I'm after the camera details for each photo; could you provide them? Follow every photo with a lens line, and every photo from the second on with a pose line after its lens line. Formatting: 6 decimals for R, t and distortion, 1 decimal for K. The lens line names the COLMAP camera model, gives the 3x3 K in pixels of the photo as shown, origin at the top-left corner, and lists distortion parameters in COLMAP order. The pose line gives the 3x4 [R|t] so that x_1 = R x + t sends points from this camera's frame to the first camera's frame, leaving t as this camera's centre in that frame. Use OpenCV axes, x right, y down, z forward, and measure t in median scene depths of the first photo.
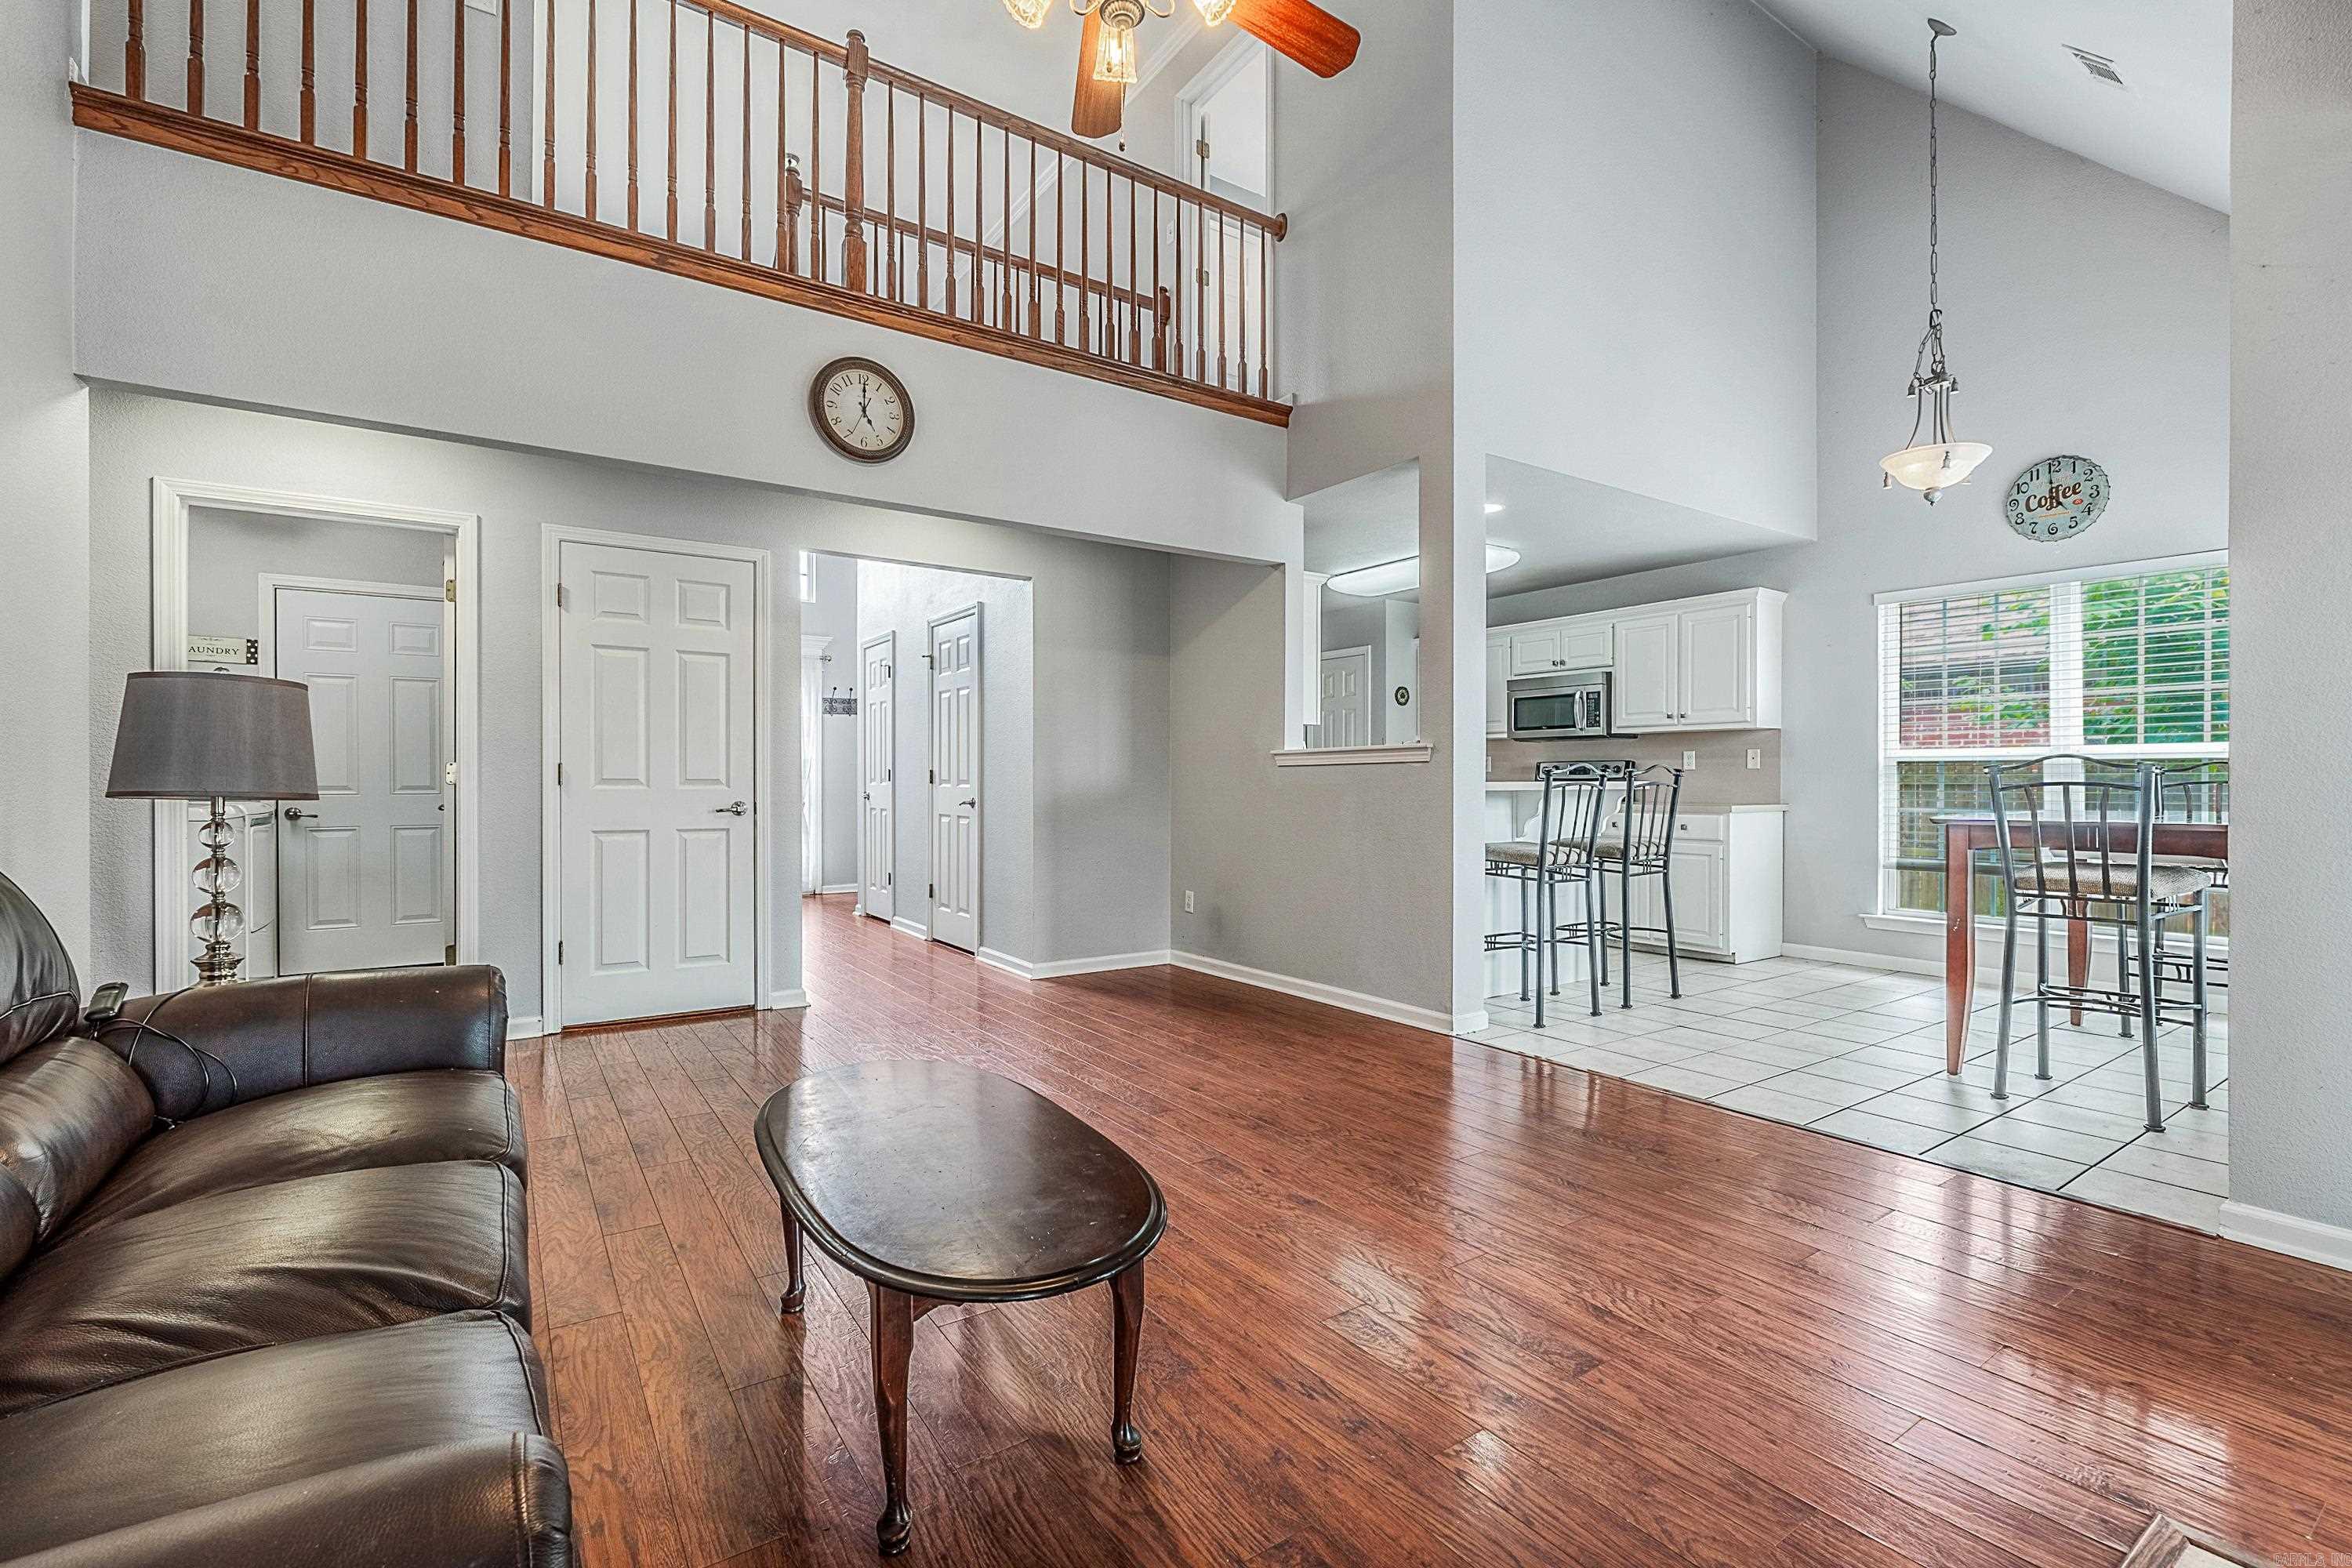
lens RADIAL K [[1020.1, 0, 1198.8], [0, 1020.1, 784.3], [0, 0, 1]] dist [0.000816, 0.000187]
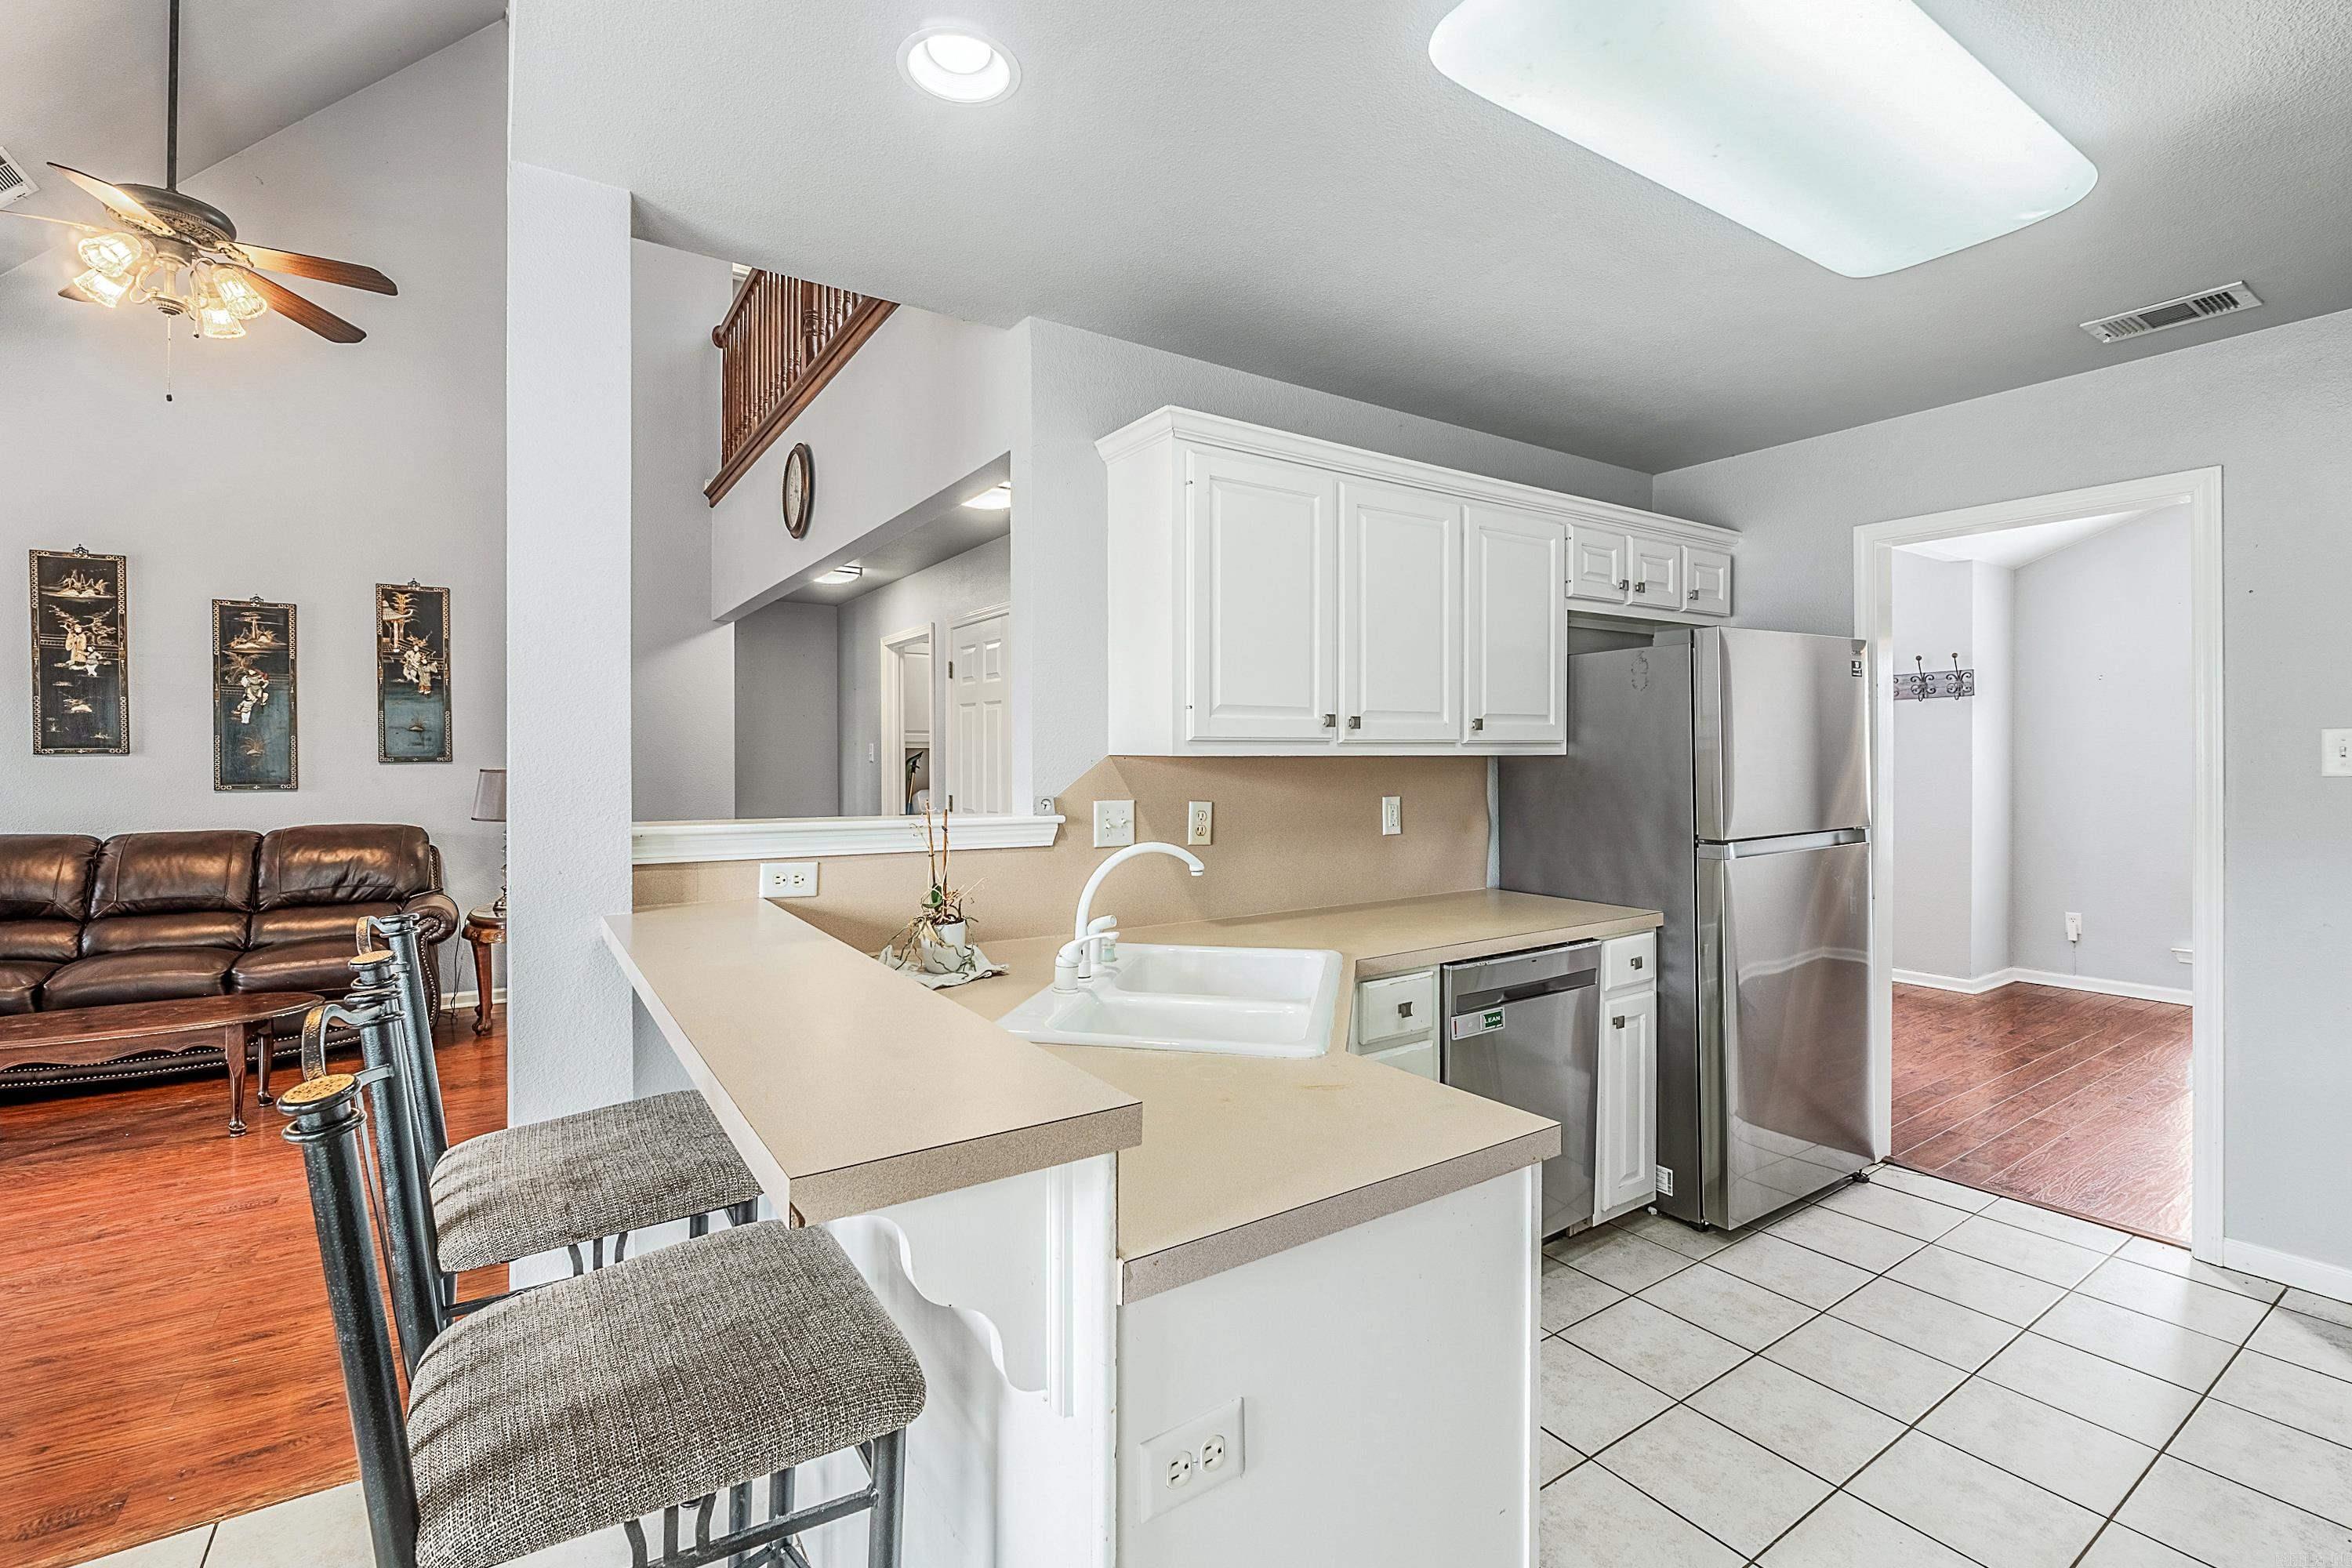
lens RADIAL K [[1031.2, 0, 1184.3], [0, 1031.2, 758.3], [0, 0, 1]] dist [-0.006163, -0.000068]
pose [[-0.006033, 0.004904, -0.999970, 0.786267], [-0.006813, 0.999965, 0.004945, -0.083091], [0.999959, 0.006842, -0.006000, 1.418634]]
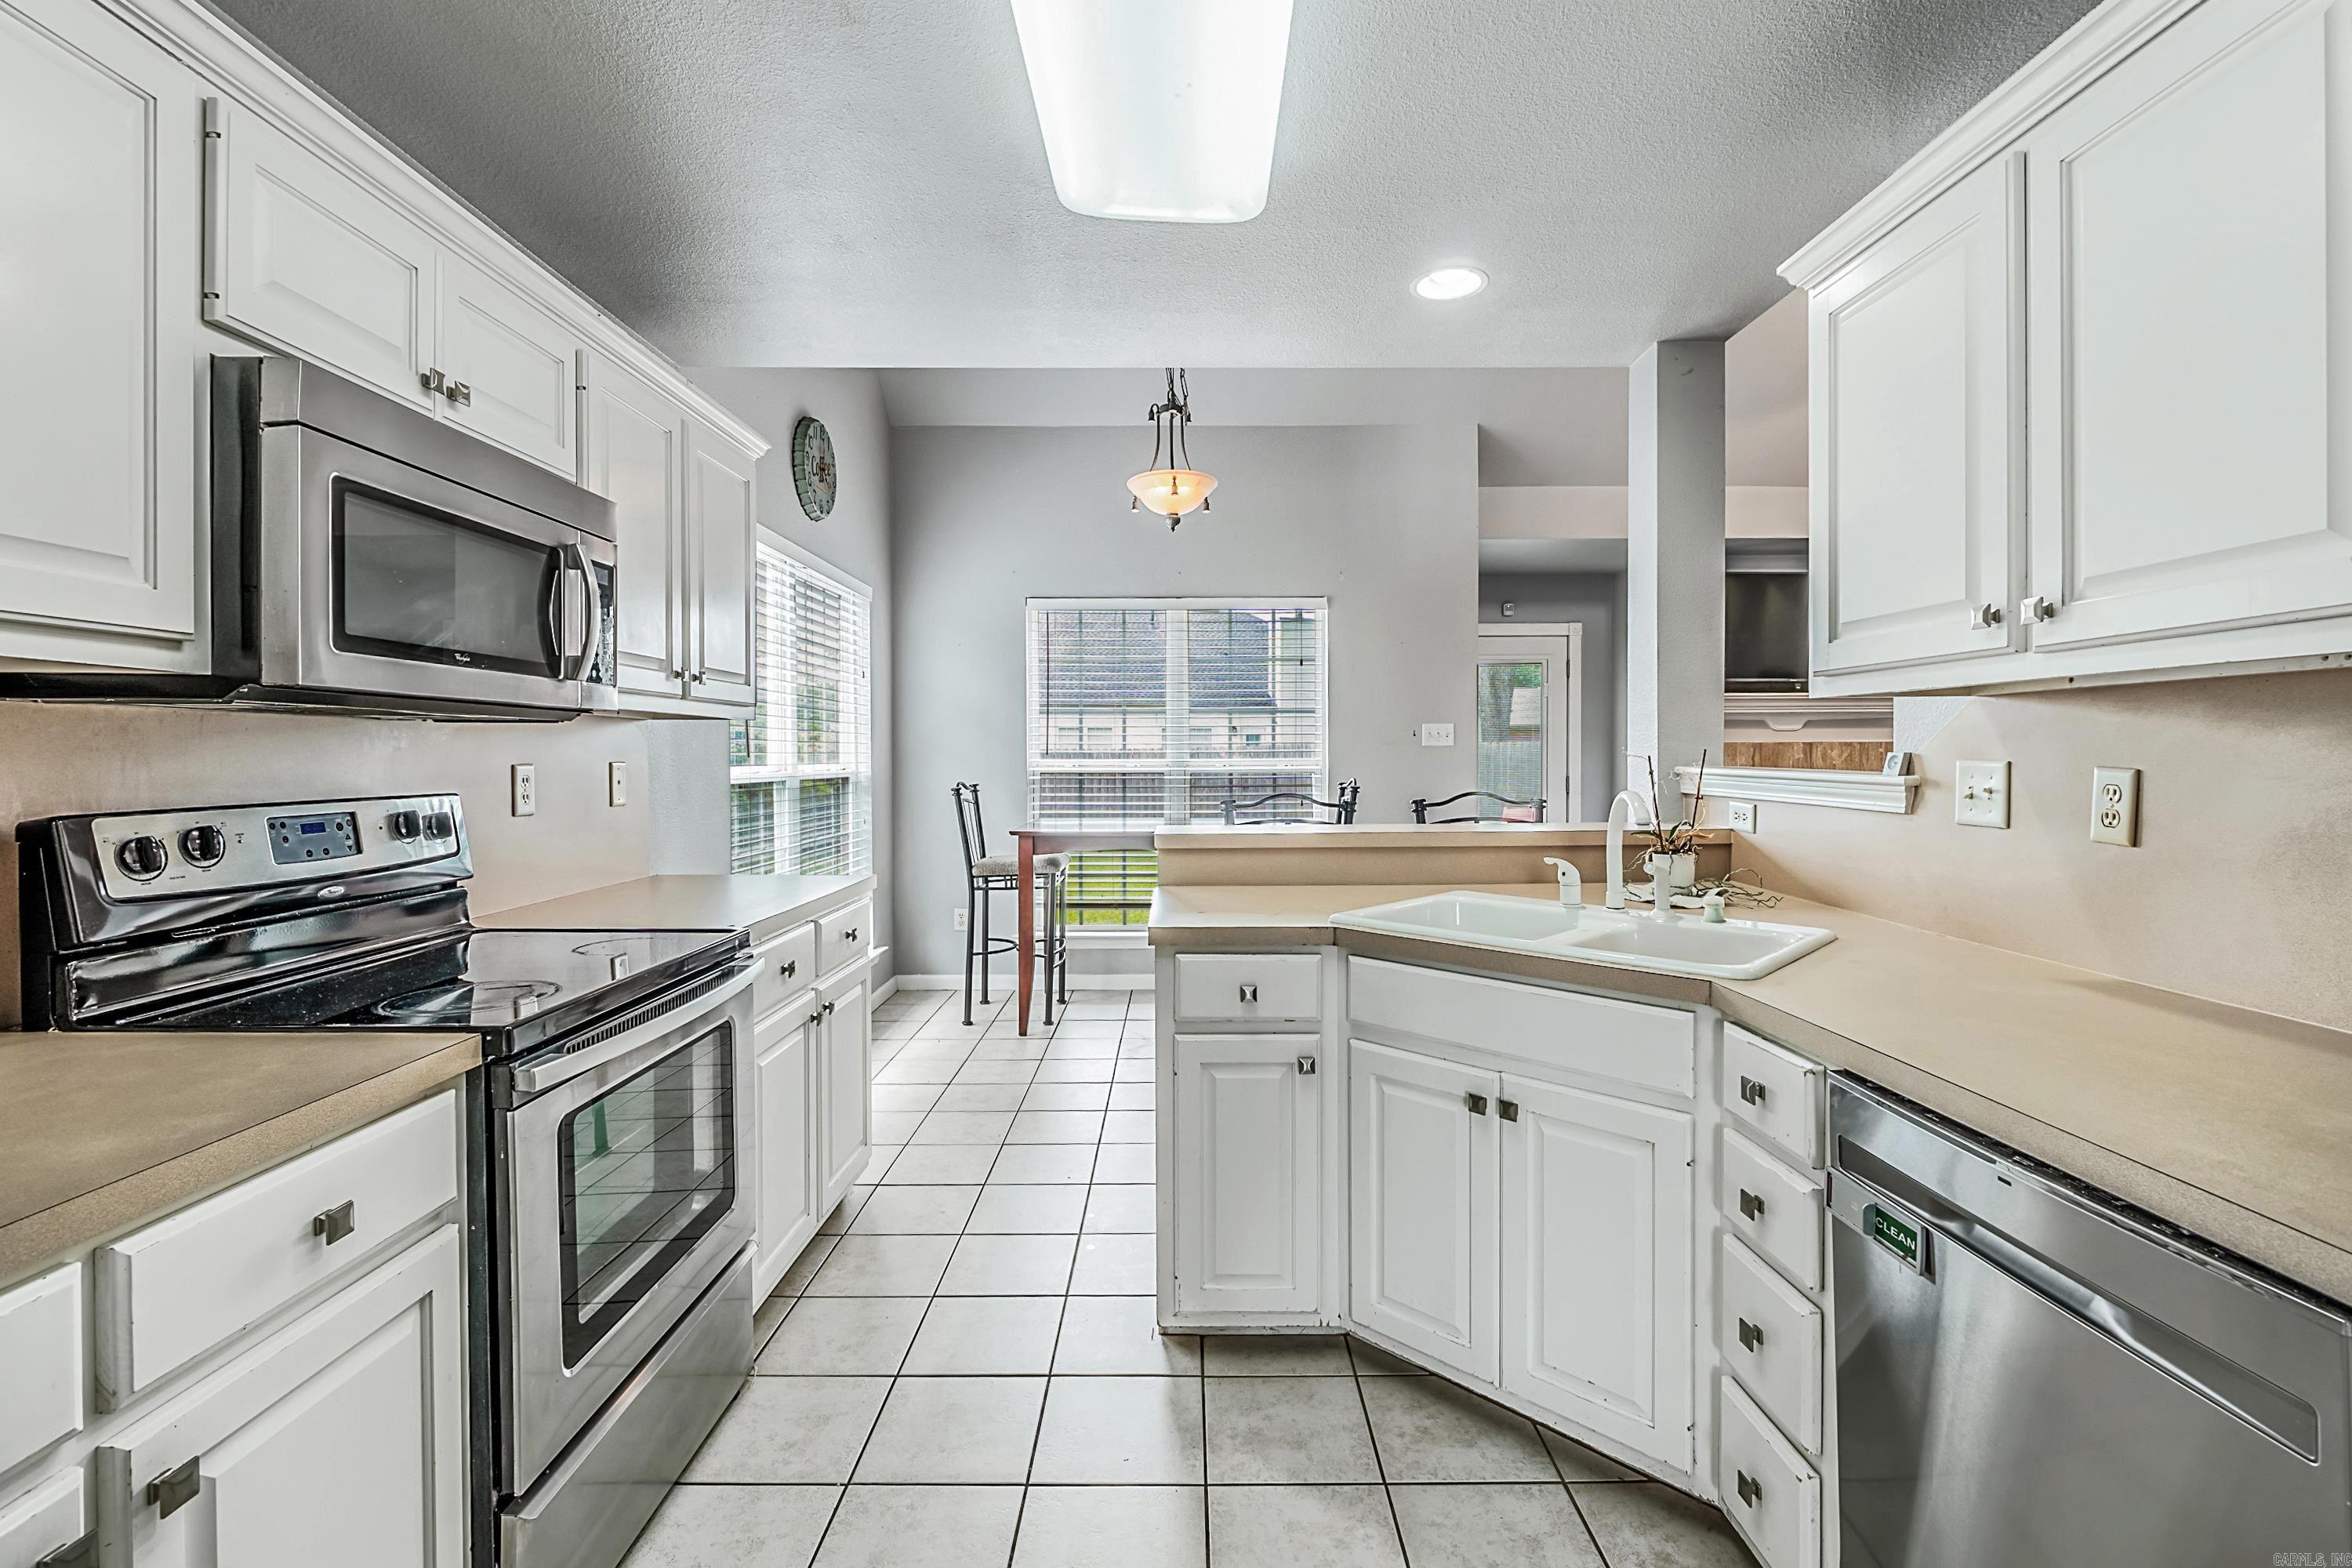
lens RADIAL K [[1031.2, 0, 1184.3], [0, 1031.2, 758.3], [0, 0, 1]] dist [-0.006163, -0.000068]
pose [[-0.821891, 0.004514, 0.569627, 0.137136], [0.010031, 0.999928, 0.006549, -0.059387], [-0.569557, 0.011097, -0.821877, 1.973167]]
